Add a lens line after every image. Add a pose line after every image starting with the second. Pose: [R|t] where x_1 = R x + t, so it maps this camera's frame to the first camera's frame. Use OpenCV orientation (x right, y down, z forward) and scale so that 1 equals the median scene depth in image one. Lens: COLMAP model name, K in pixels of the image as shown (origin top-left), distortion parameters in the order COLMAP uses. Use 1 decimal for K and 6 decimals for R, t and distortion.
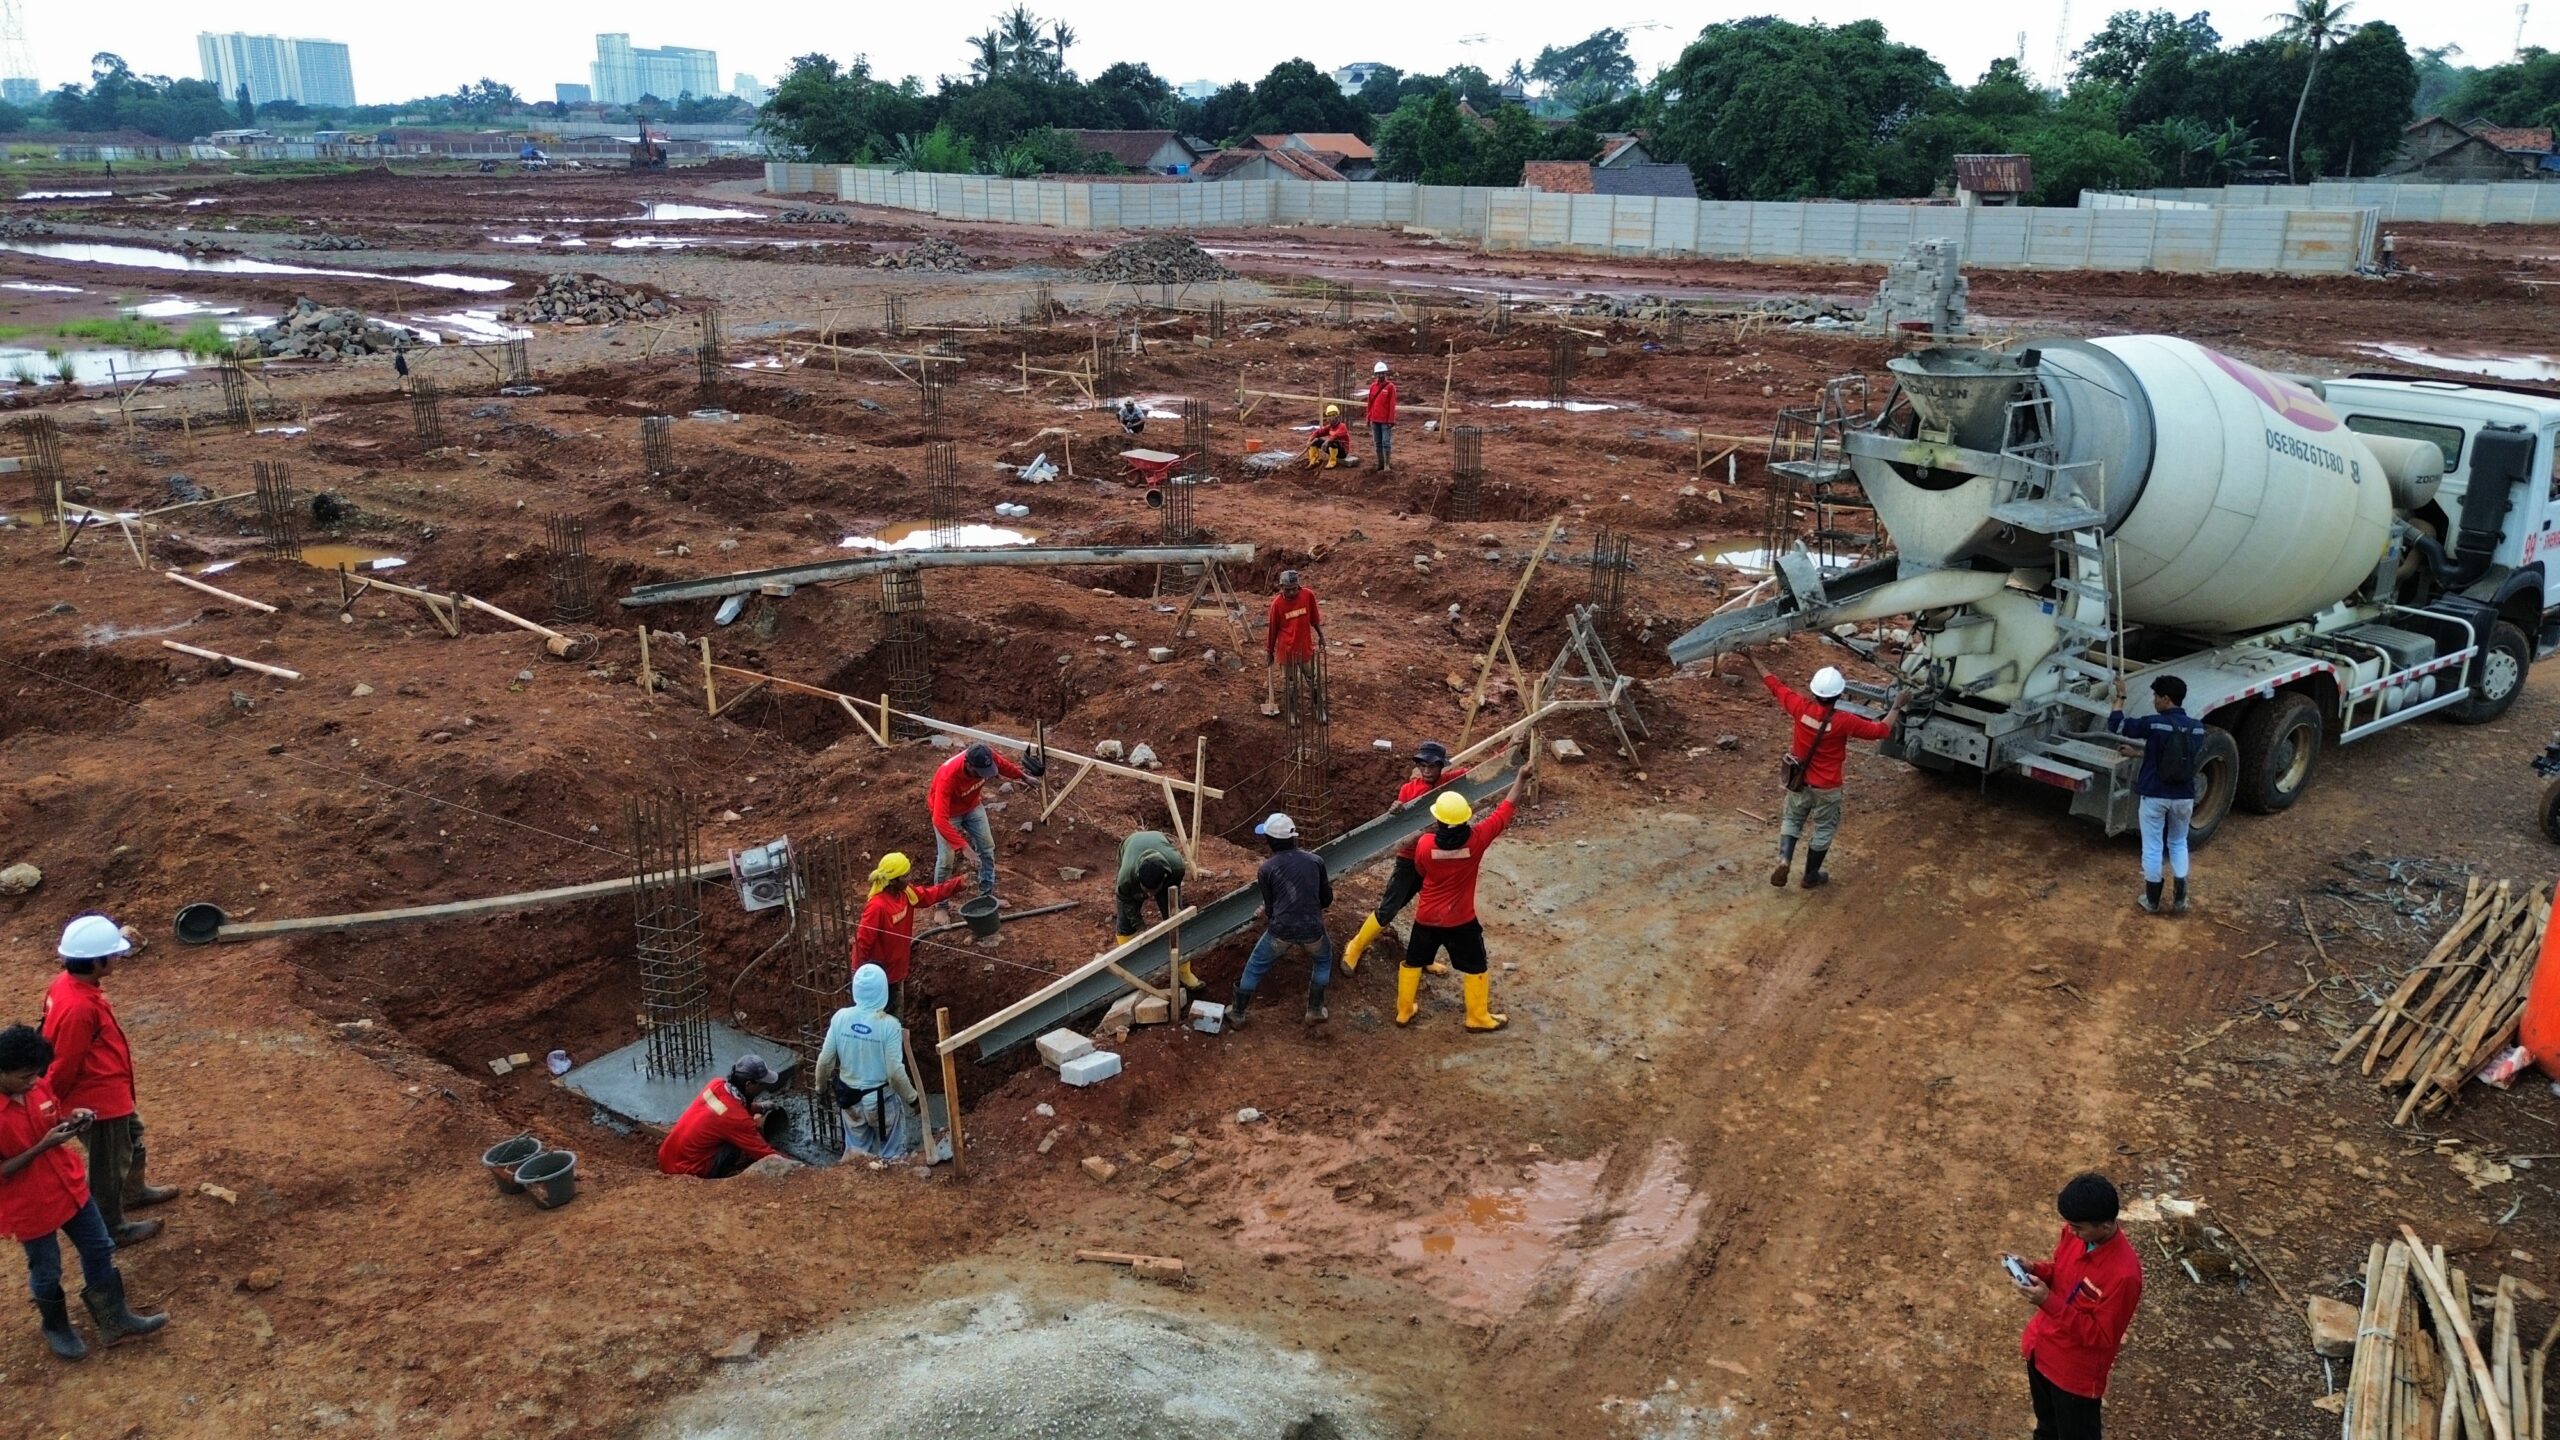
lens RADIAL K [[1797.5, 0, 1278.2], [0, 1797.5, 726.9], [0, 0, 1]] dist [0.031046, -0.013024]
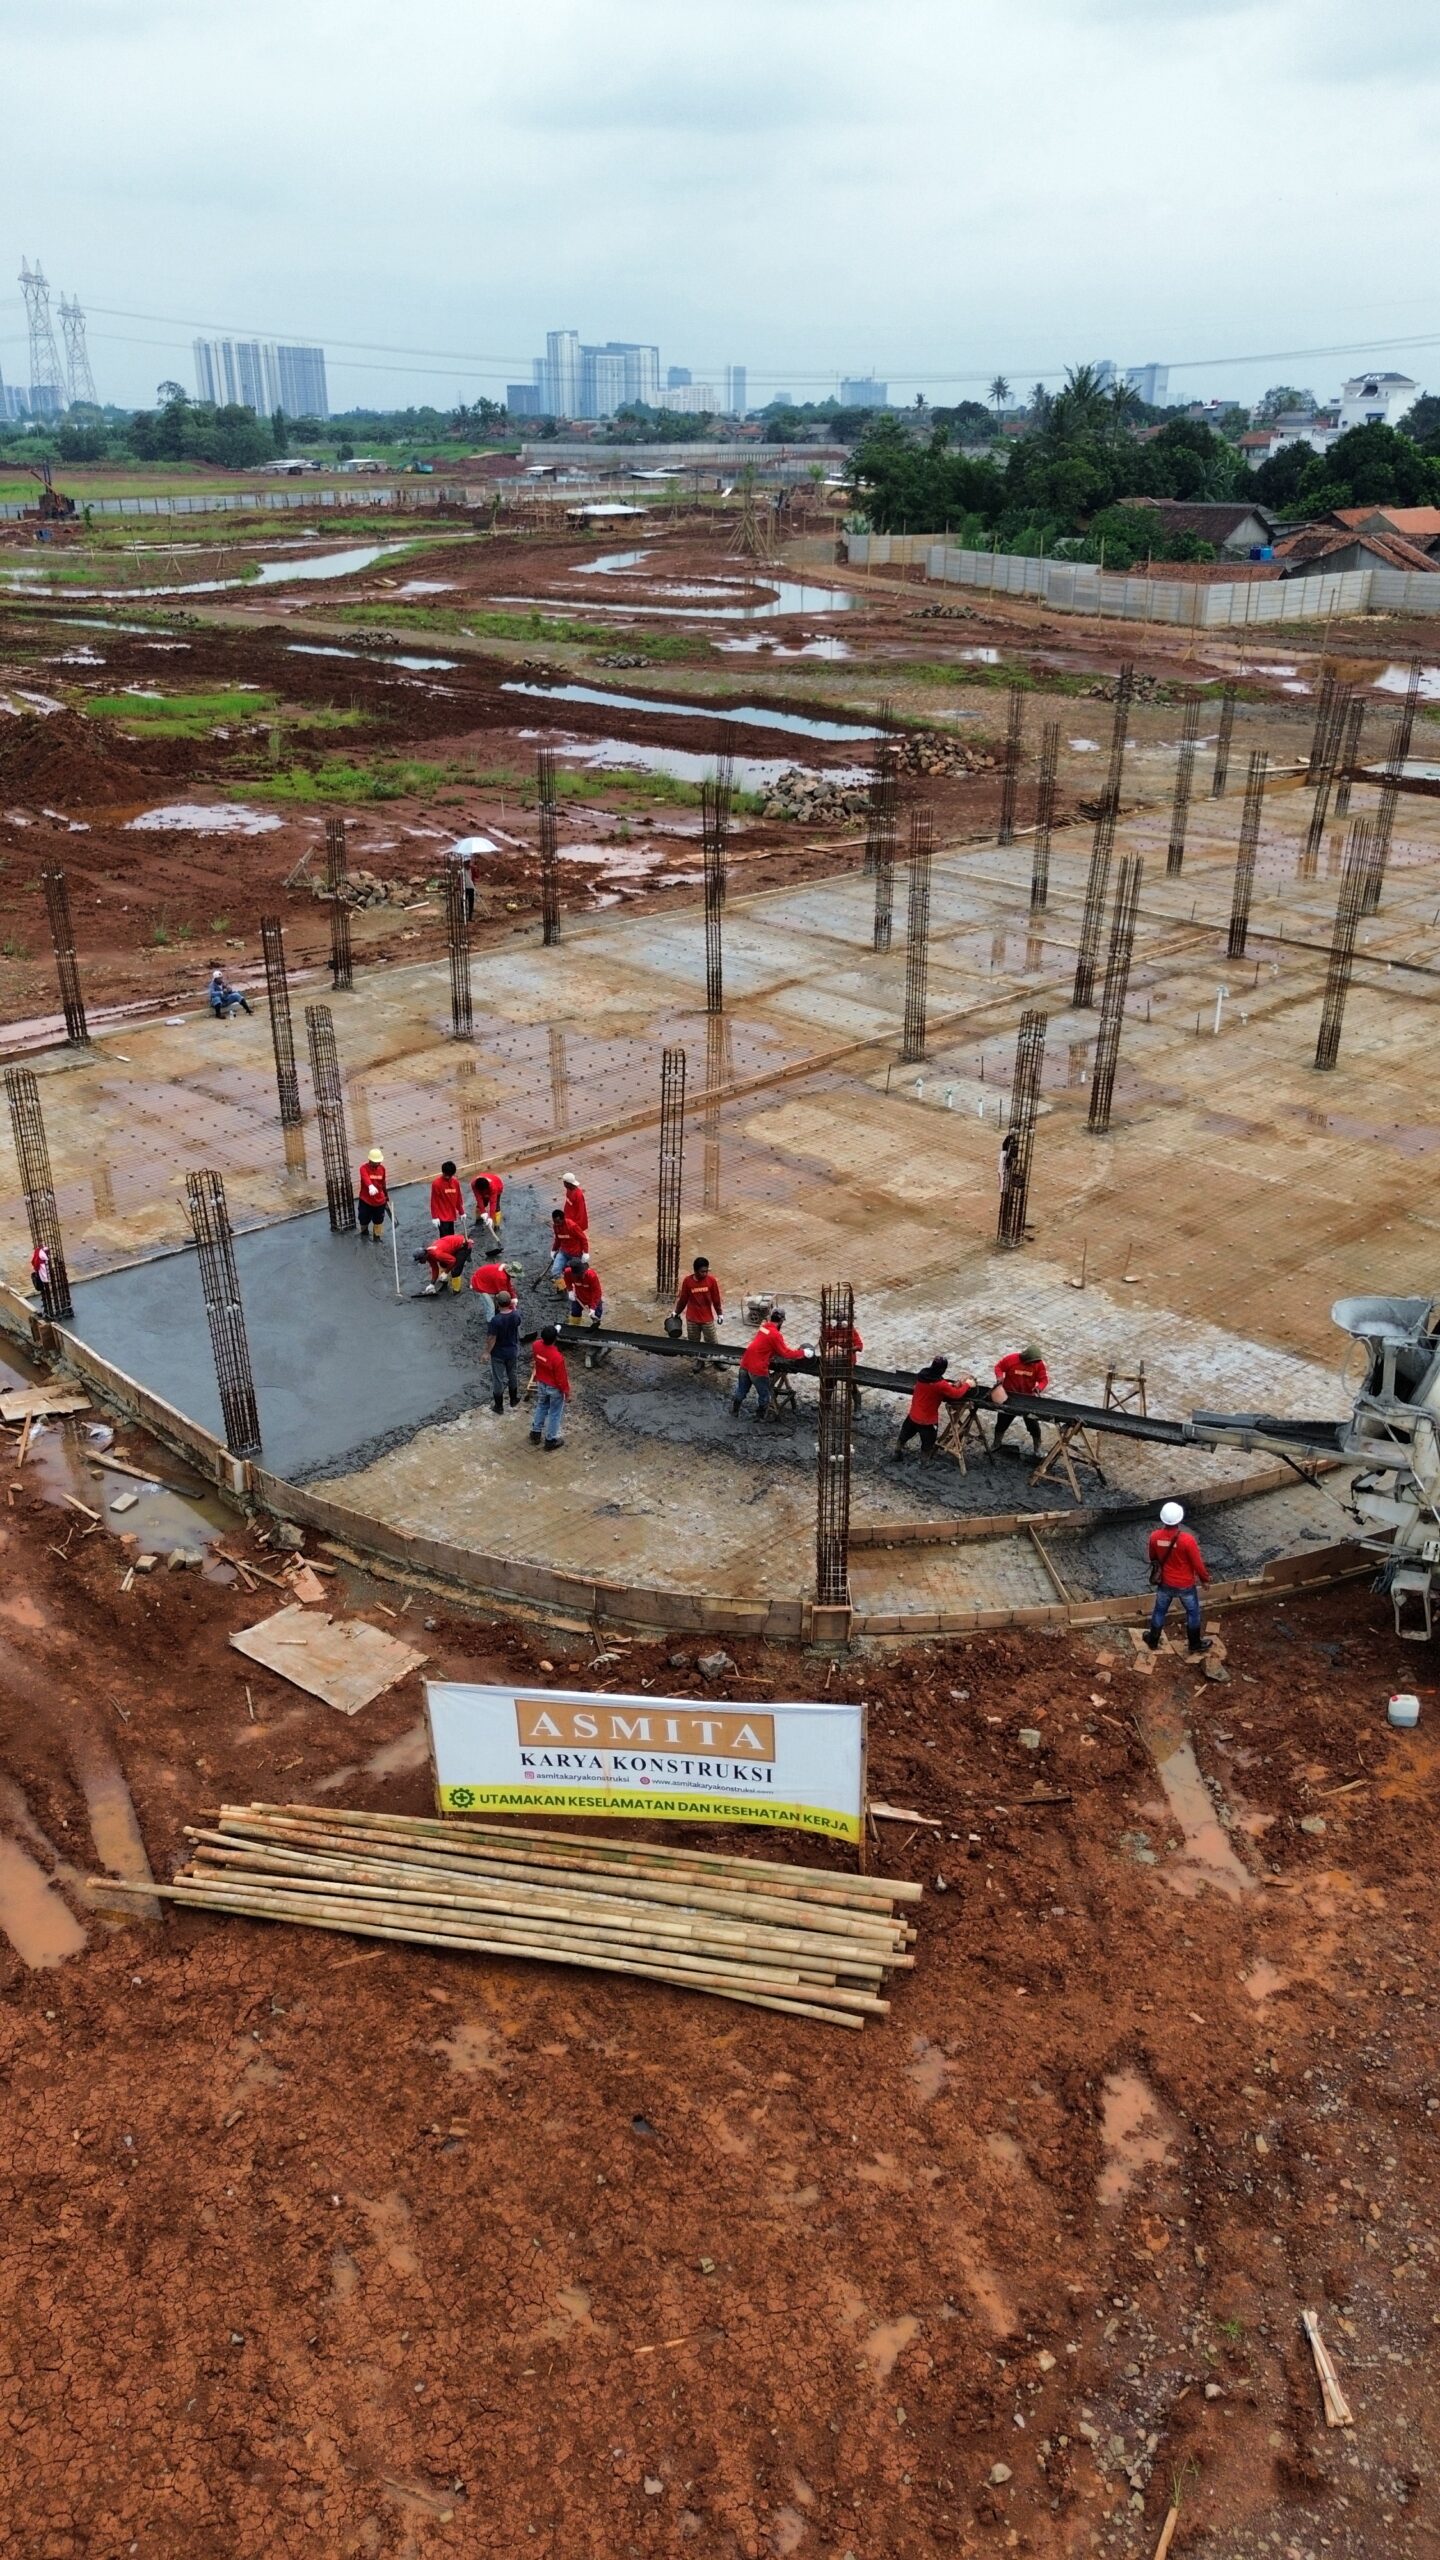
lens RADIAL K [[1797.5, 0, 725.4], [0, 1797.5, 1270.9], [0, 0, 1]] dist [0.031046, -0.013024]
pose [[0.970278, 0.095720, -0.222255, -0.085826], [-0.068343, 0.989446, 0.127770, -0.009781], [0.232140, -0.108783, 0.966580, -0.132813]]
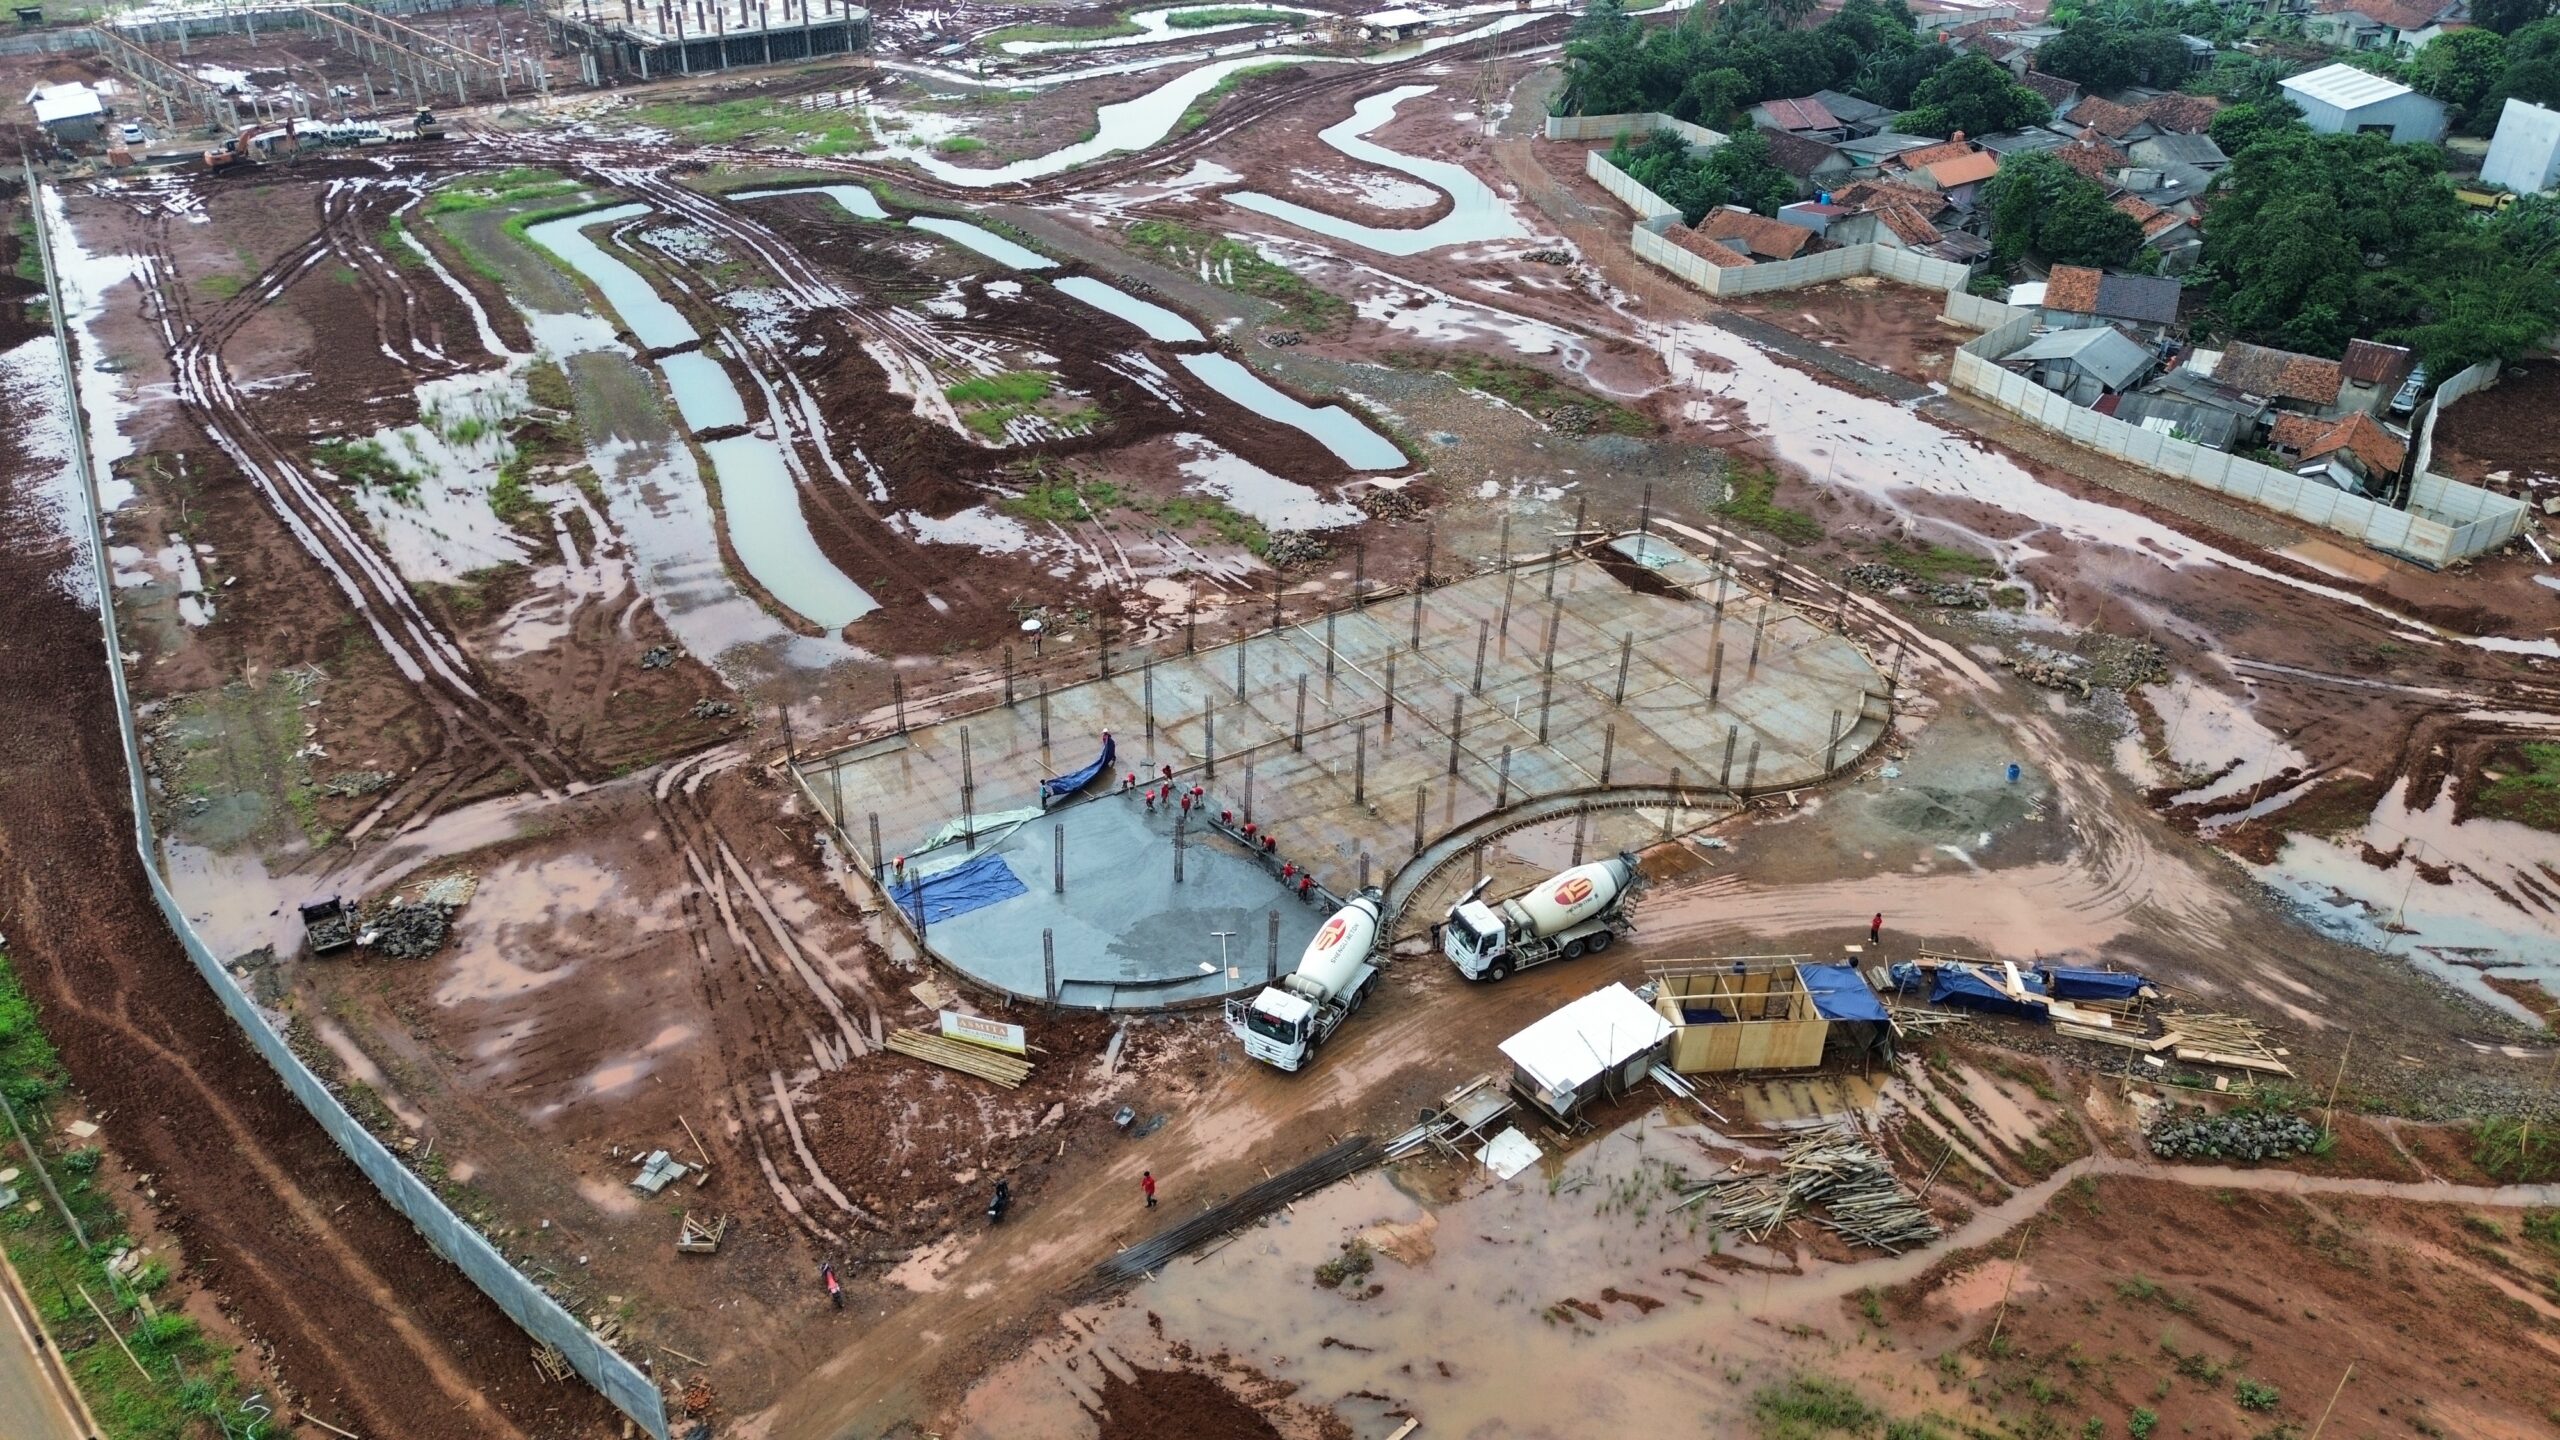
lens RADIAL K [[1797.5, 0, 1277.2], [0, 1797.5, 719.5], [0, 0, 1]] dist [0.031046, -0.013024]
pose [[0.905155, 0.219569, -0.363984, 0.158334], [-0.134214, 0.960086, 0.245399, -0.210948], [0.403338, -0.173273, 0.898496, -0.482123]]
